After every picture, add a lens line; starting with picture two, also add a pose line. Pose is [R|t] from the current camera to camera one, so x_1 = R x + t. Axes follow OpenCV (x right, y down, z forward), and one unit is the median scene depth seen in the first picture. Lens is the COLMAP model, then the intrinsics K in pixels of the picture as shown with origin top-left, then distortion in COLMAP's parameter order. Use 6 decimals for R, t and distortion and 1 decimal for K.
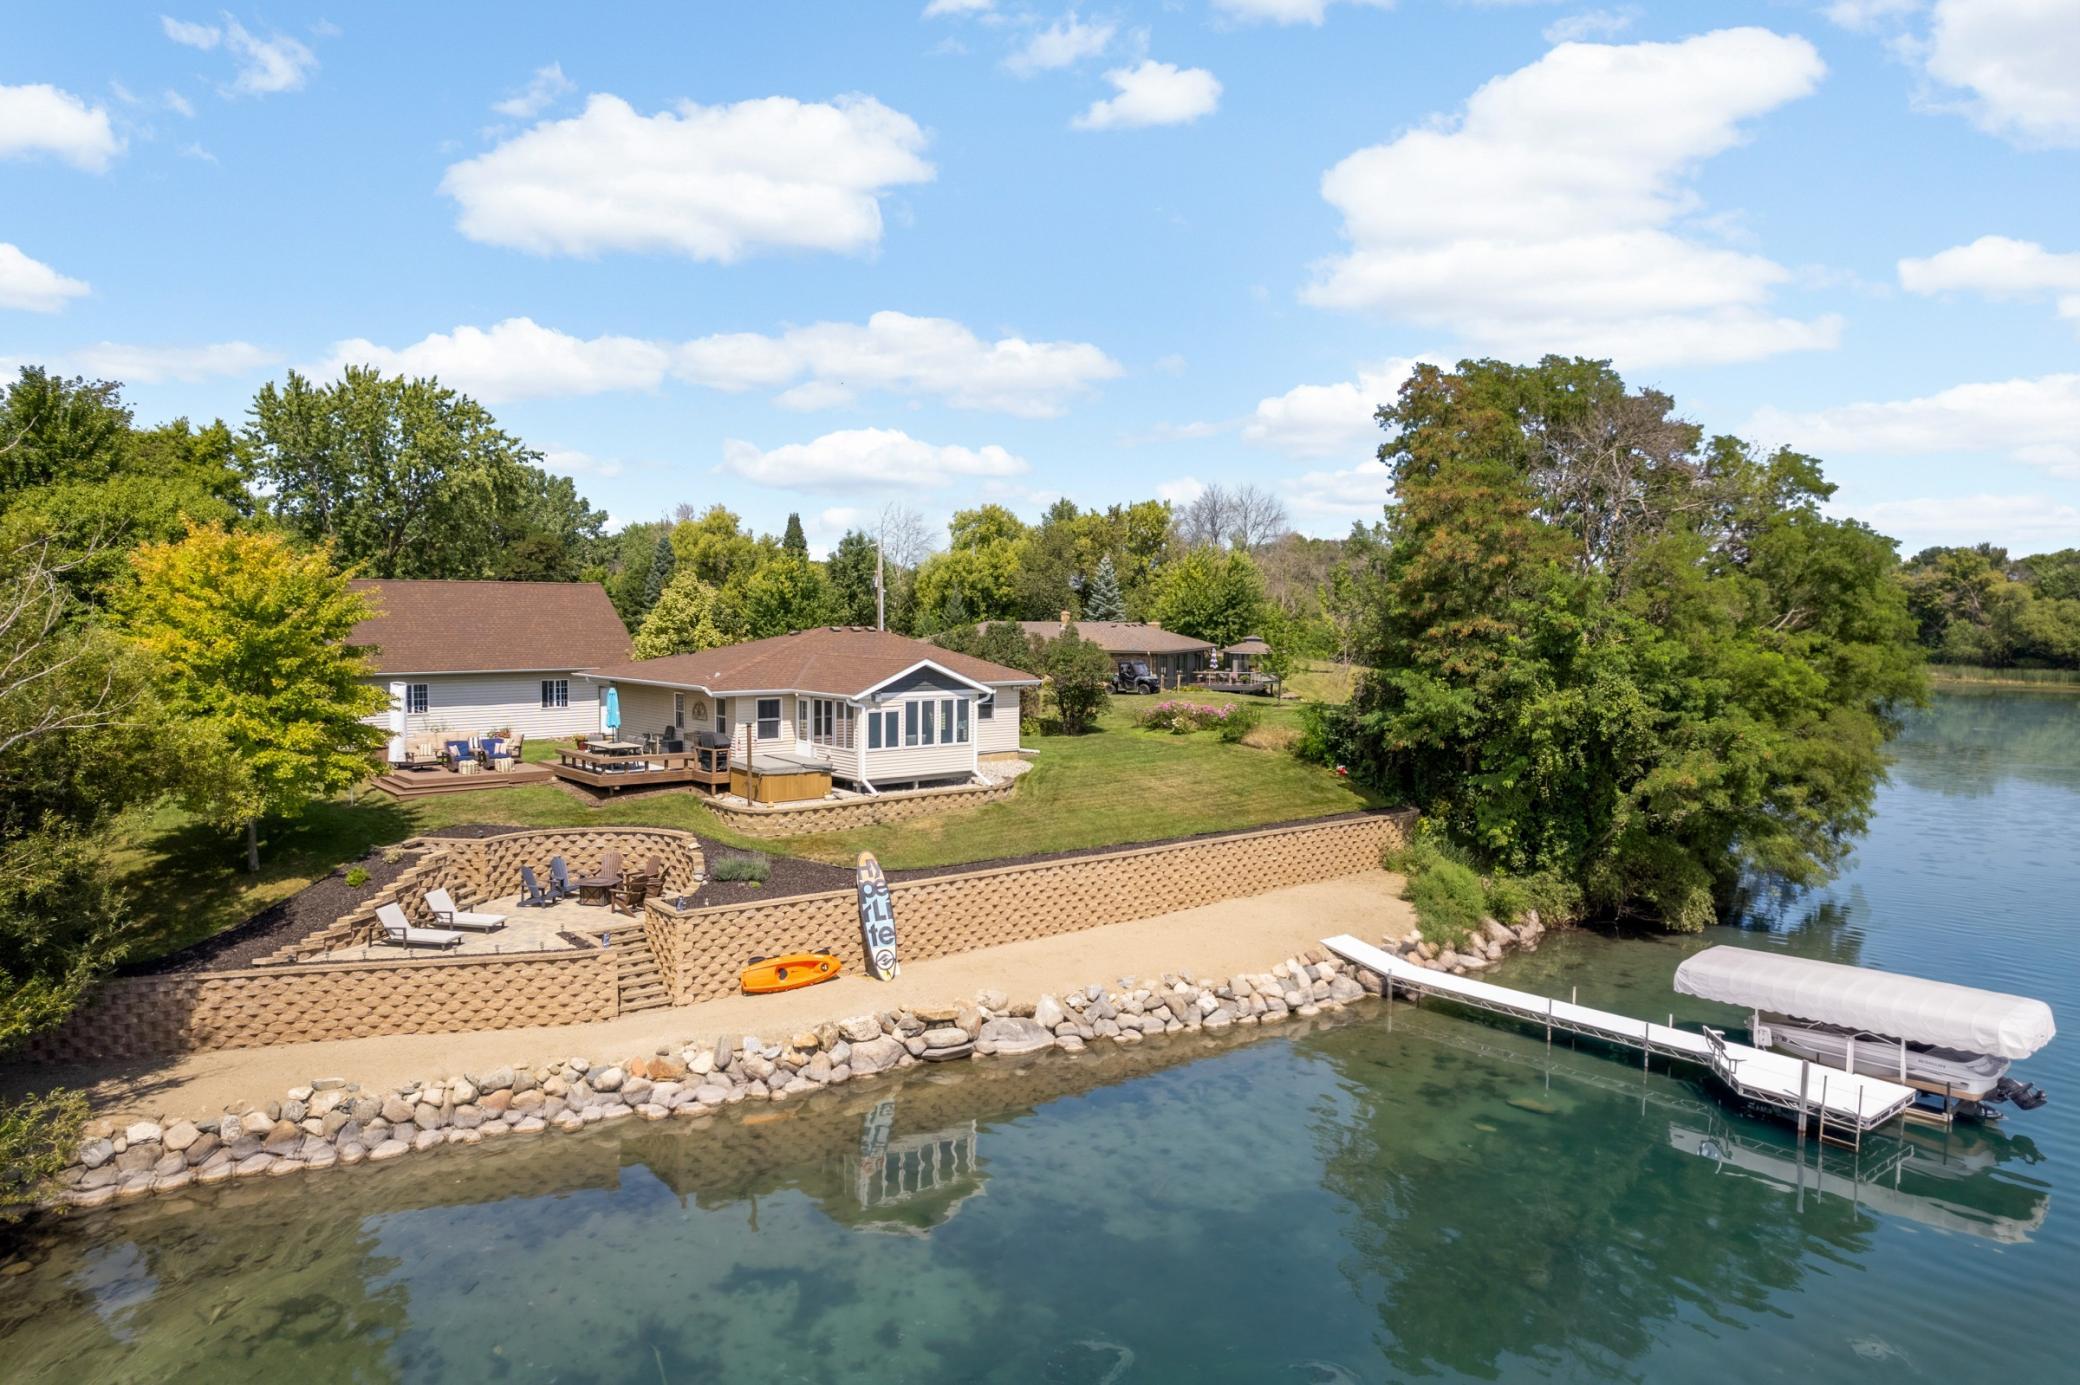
lens RADIAL K [[1345.4, 0, 1067.9], [0, 1345.4, 694.7], [0, 0, 1]] dist [-0.058157, 0.000479]
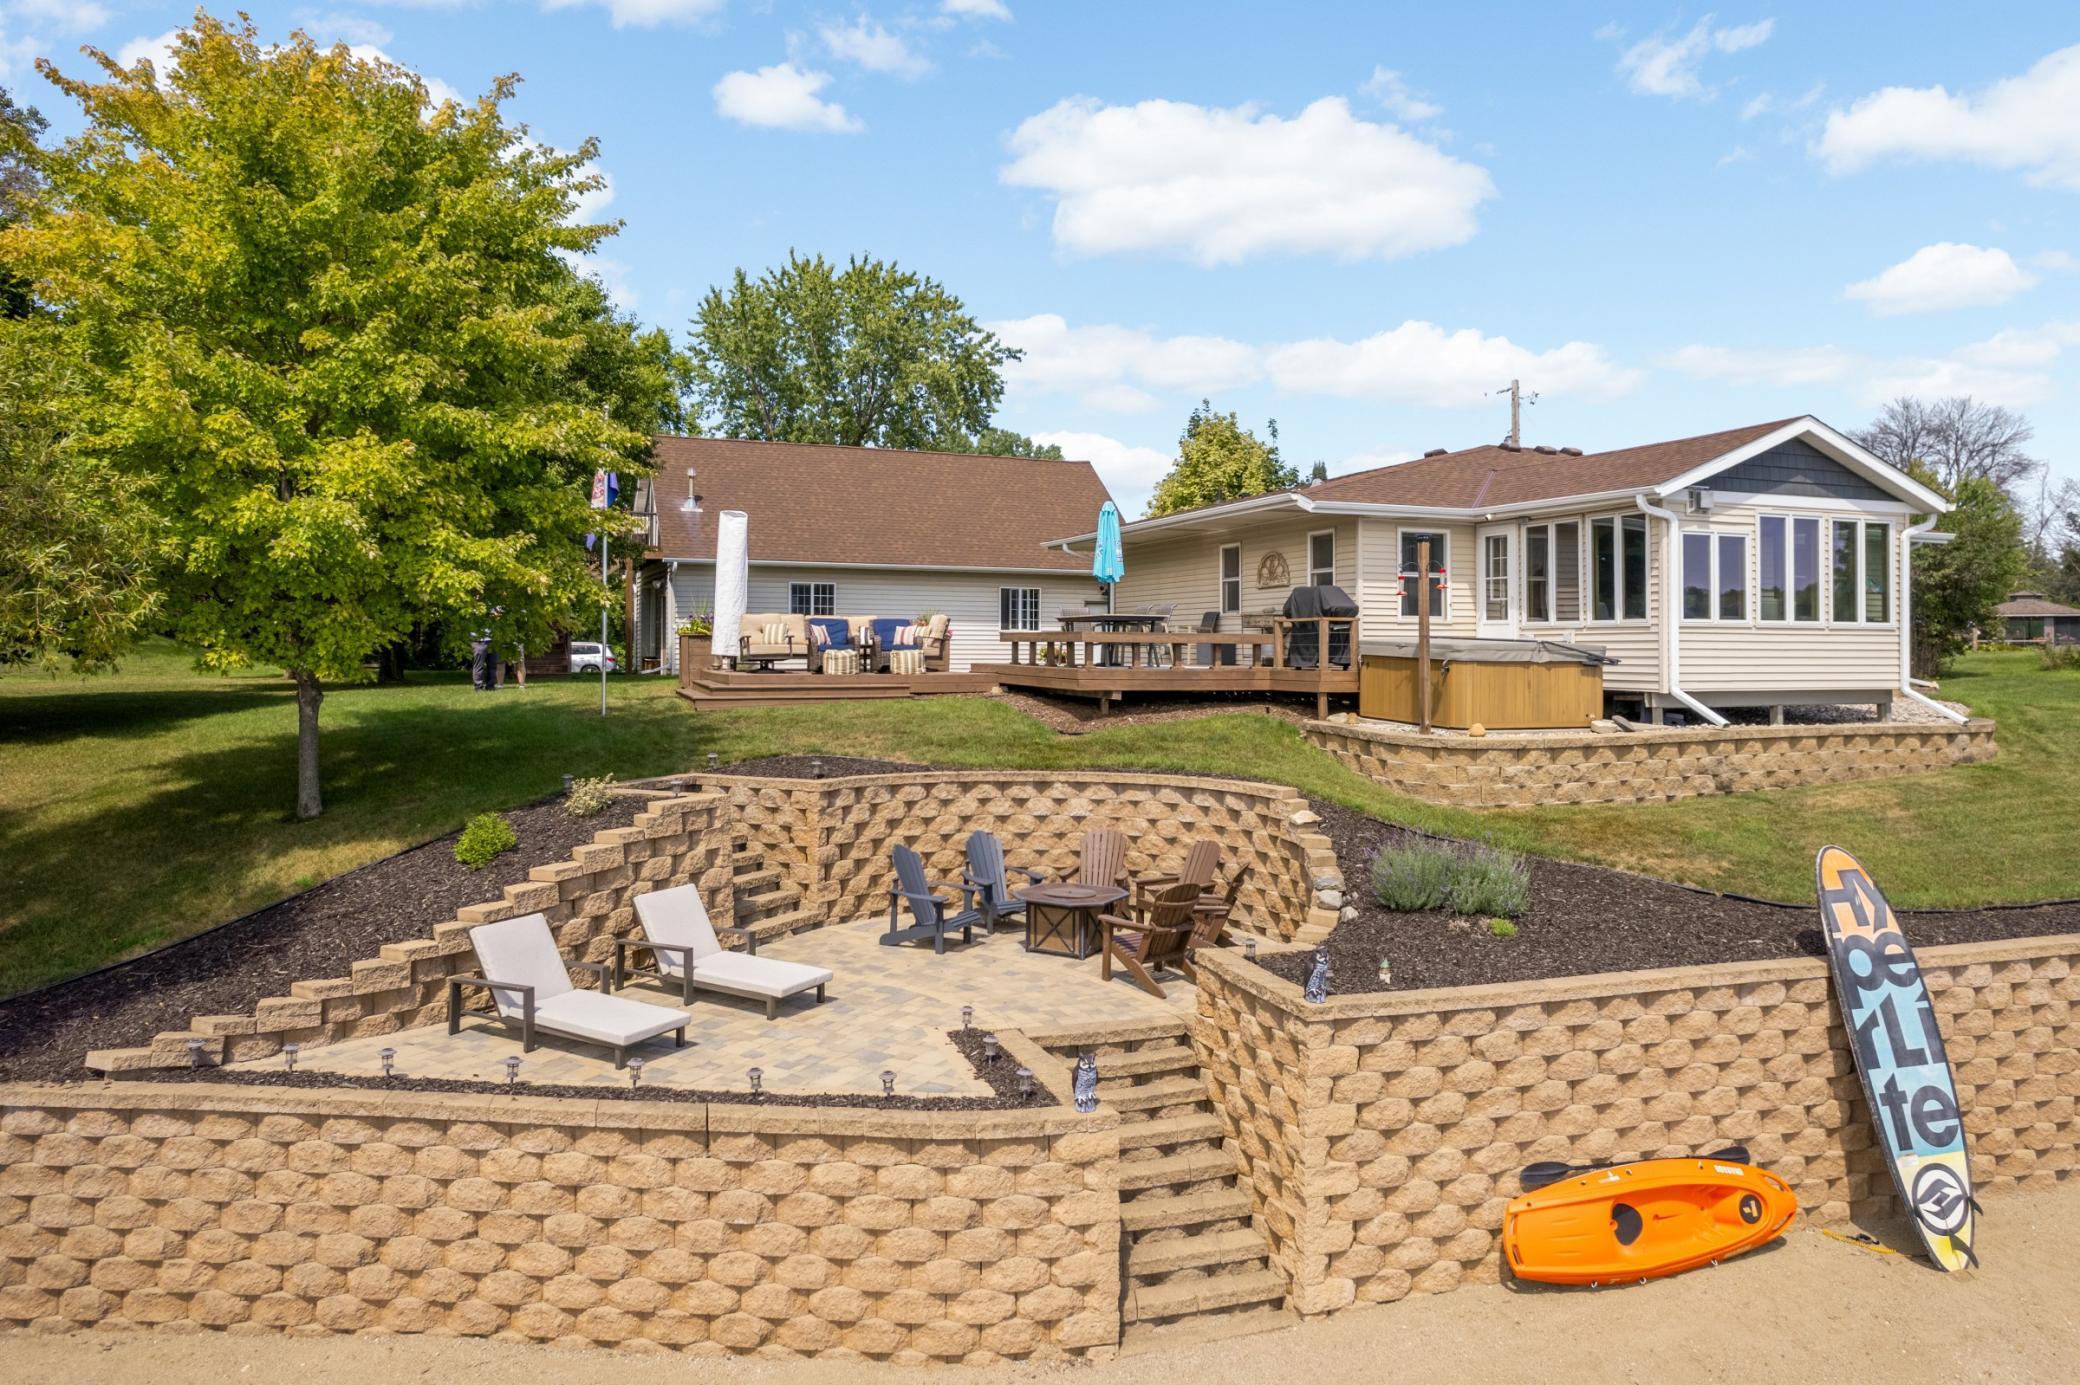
lens RADIAL K [[1323.0, 0, 1039.9], [0, 1323.0, 609.0], [0, 0, 1]] dist [-0.057319, 0.042958]
pose [[0.931034, -0.016592, -0.364555, -0.219075], [-0.019142, 0.995370, -0.094191, 0.094003], [0.364430, 0.094673, 0.926406, 0.633633]]
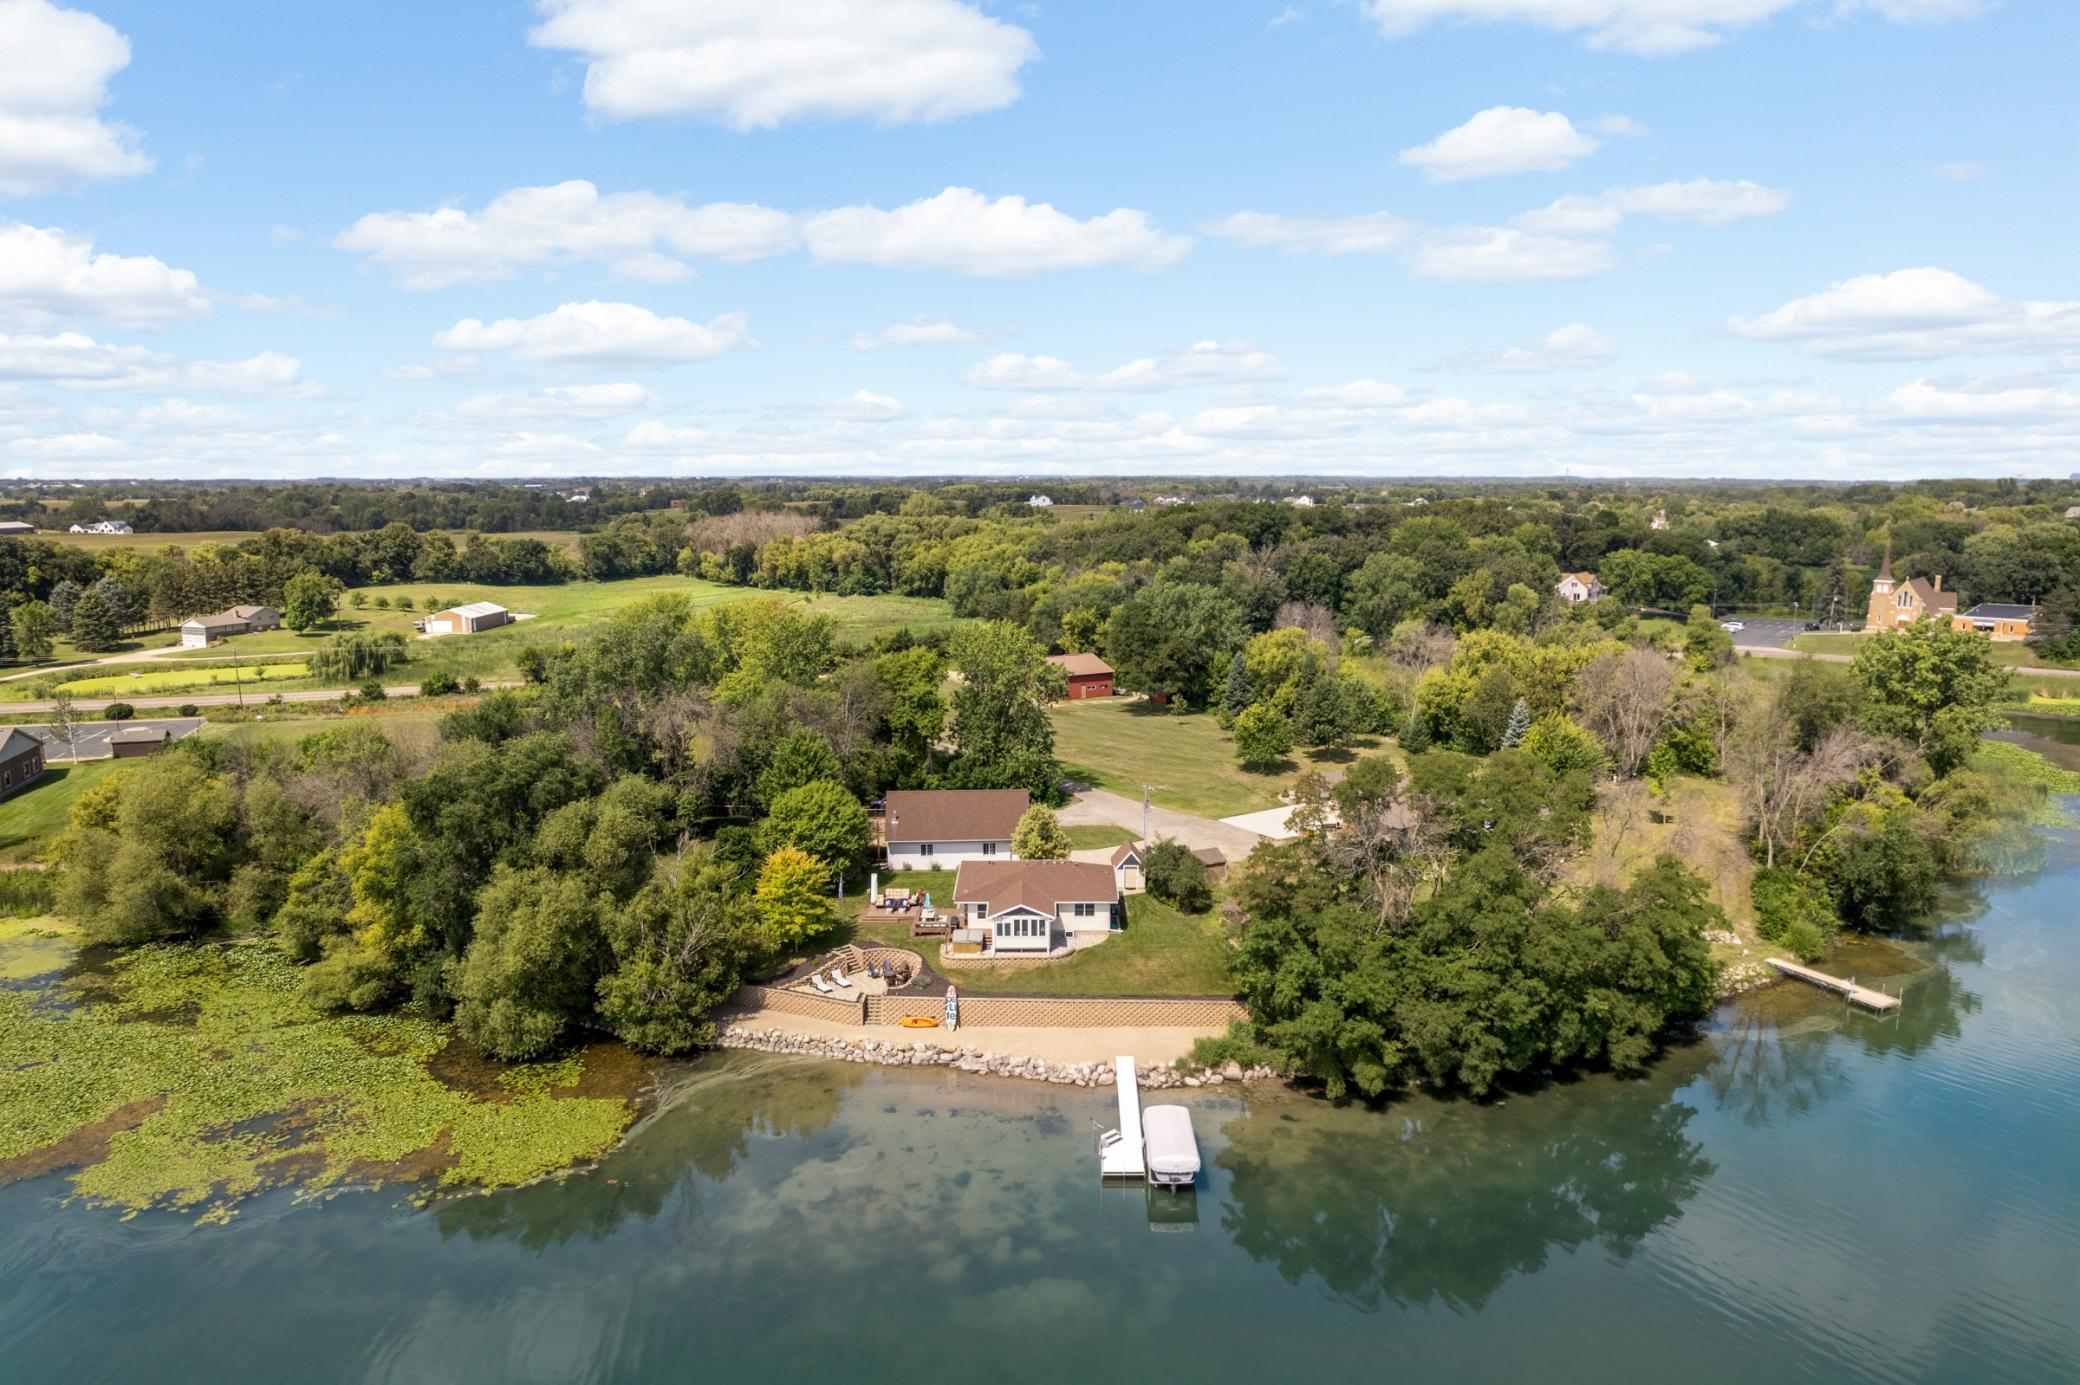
lens RADIAL K [[1359.0, 0, 1055.7], [0, 1359.0, 690.4], [0, 0, 1]] dist [0.000992, 0.001470]
pose [[0.756269, 0.094485, -0.647403, 1.845155], [-0.034181, 0.993872, 0.105121, -0.824979], [0.653368, -0.057371, 0.754864, -1.008555]]
